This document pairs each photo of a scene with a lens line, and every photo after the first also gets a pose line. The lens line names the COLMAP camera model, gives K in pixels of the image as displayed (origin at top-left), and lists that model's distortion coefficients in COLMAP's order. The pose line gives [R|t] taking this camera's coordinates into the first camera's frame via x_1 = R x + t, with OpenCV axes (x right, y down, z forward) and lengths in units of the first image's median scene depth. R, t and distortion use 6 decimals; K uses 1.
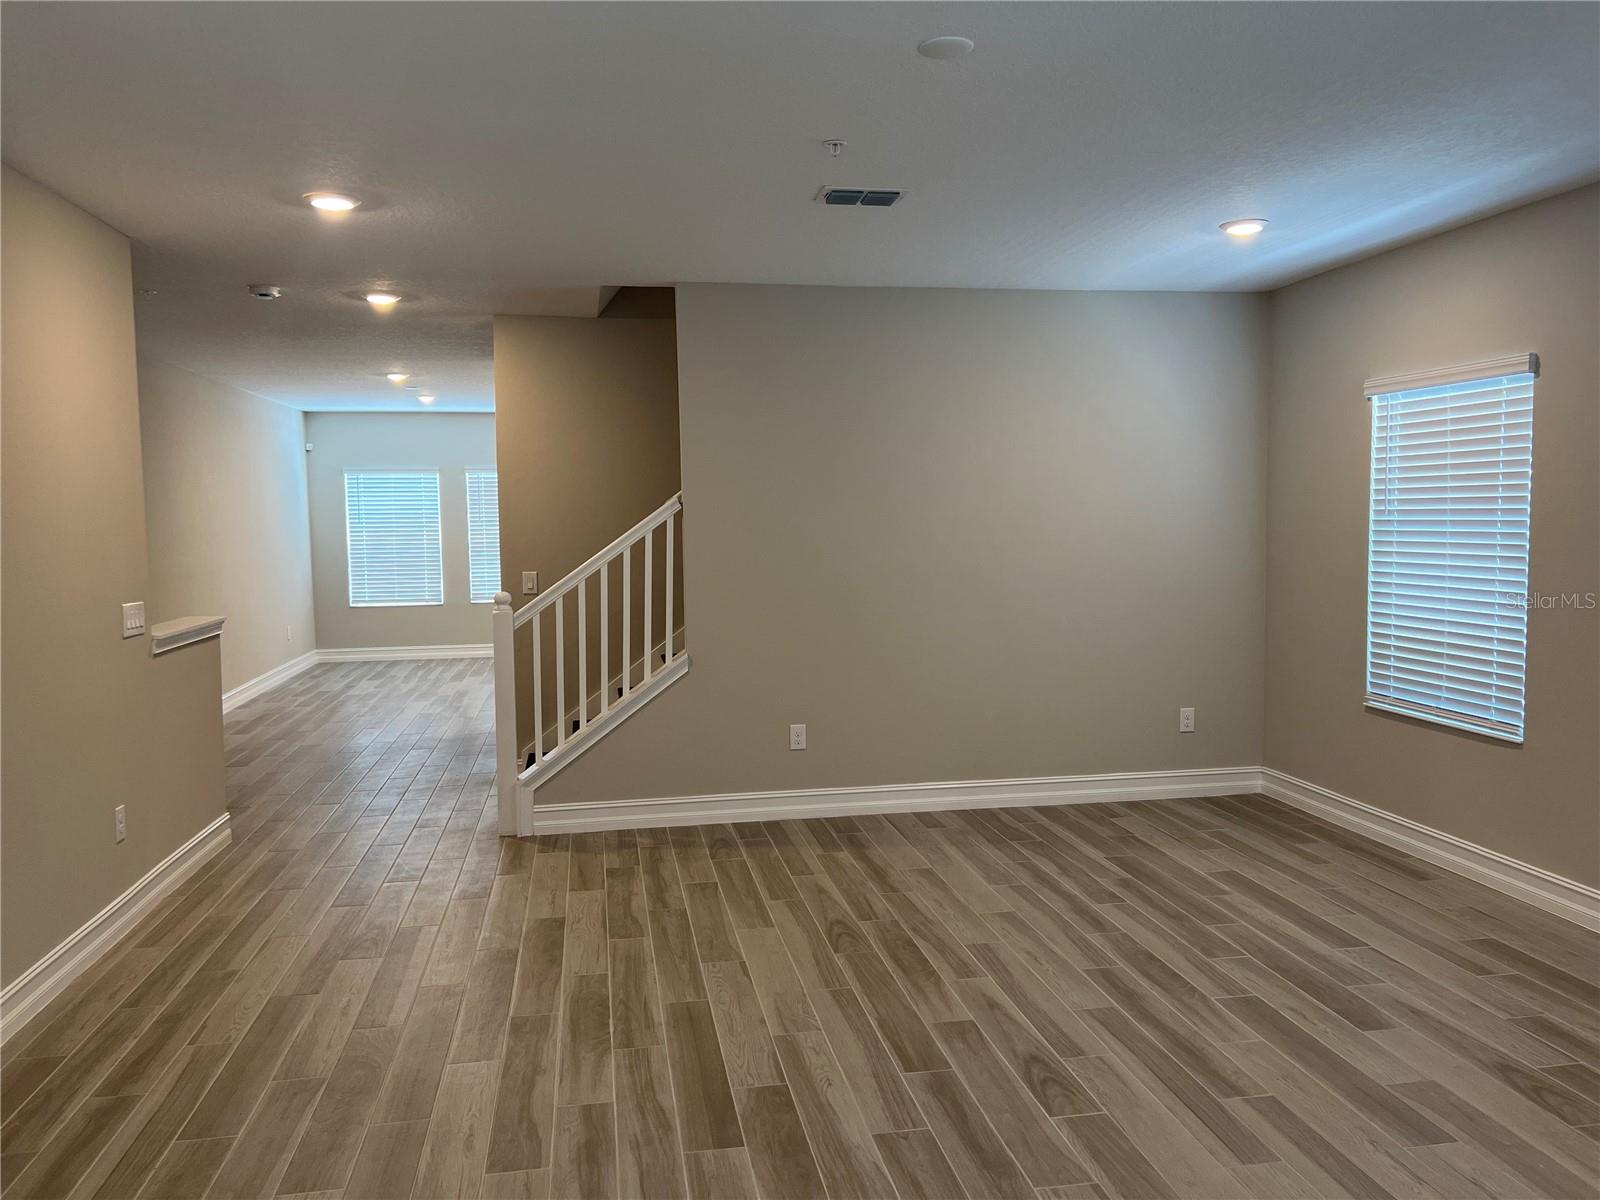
lens RADIAL K [[1224.1, 0, 794.2], [0, 1224.1, 590.0], [0, 0, 1]] dist [0.032889, -0.047637]
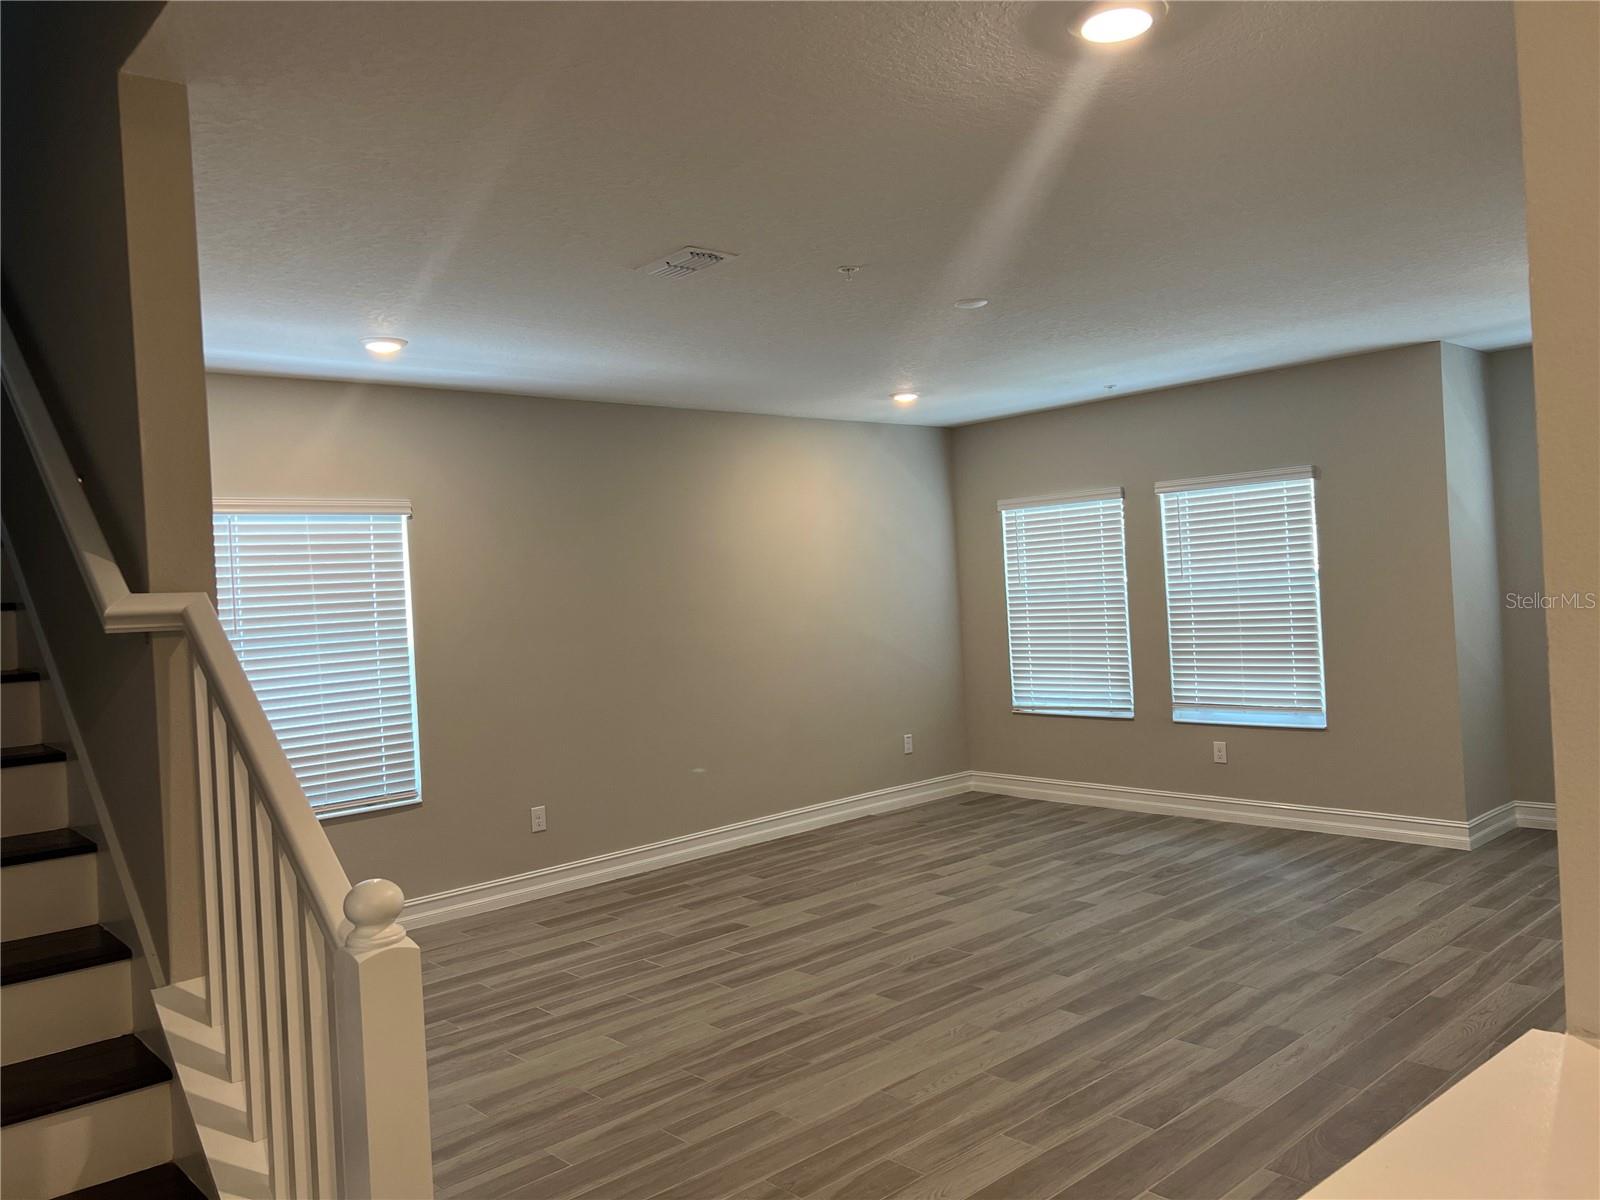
lens RADIAL K [[1215.4, 0, 800.0], [0, 1215.4, 600.0], [0, 0, 1]] dist [0.029345, -0.001639]
pose [[-0.549183, 0.032200, 0.835081, -0.697574], [0.113519, 0.992870, 0.036370, -0.086242], [-0.827956, 0.114771, -0.548923, 1.360559]]
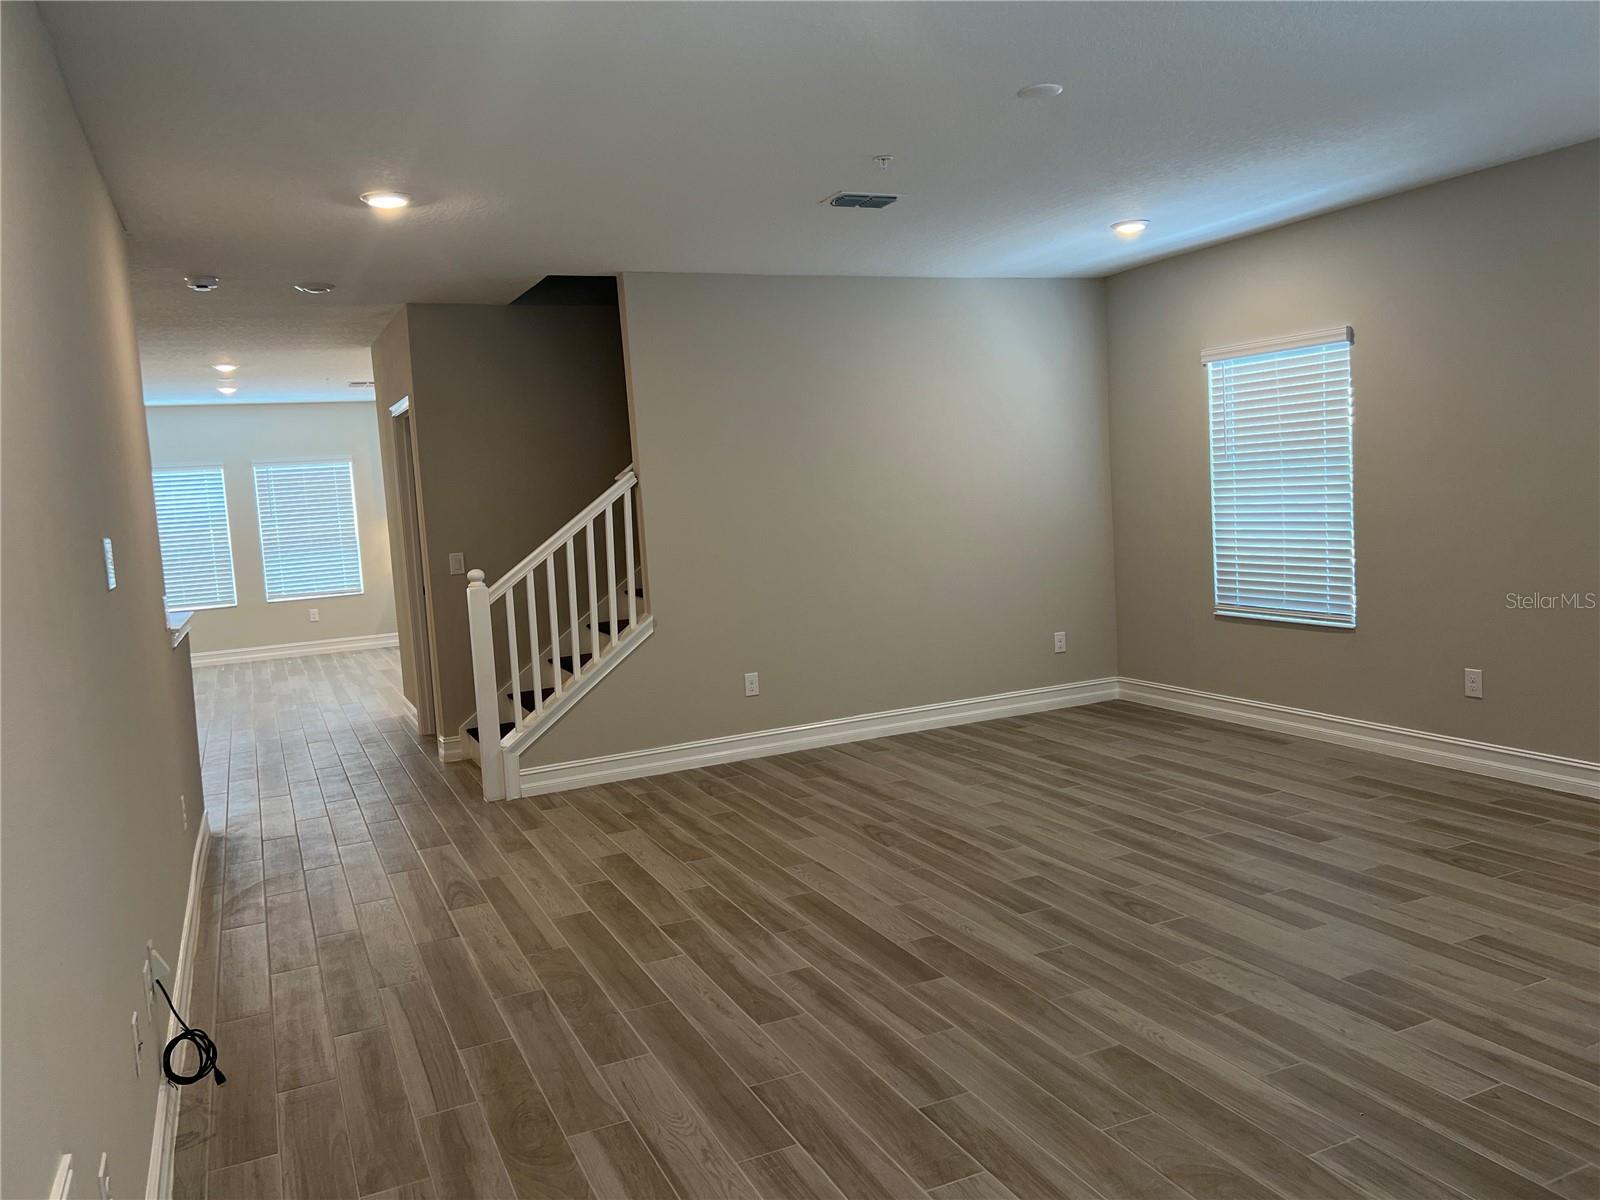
lens RADIAL K [[1224.1, 0, 794.2], [0, 1224.1, 590.0], [0, 0, 1]] dist [0.032889, -0.047637]
pose [[0.965686, -0.069570, 0.250223, -0.302969], [0.065601, 0.997553, 0.024176, 0.014433], [-0.251293, -0.006932, 0.967886, -0.104287]]
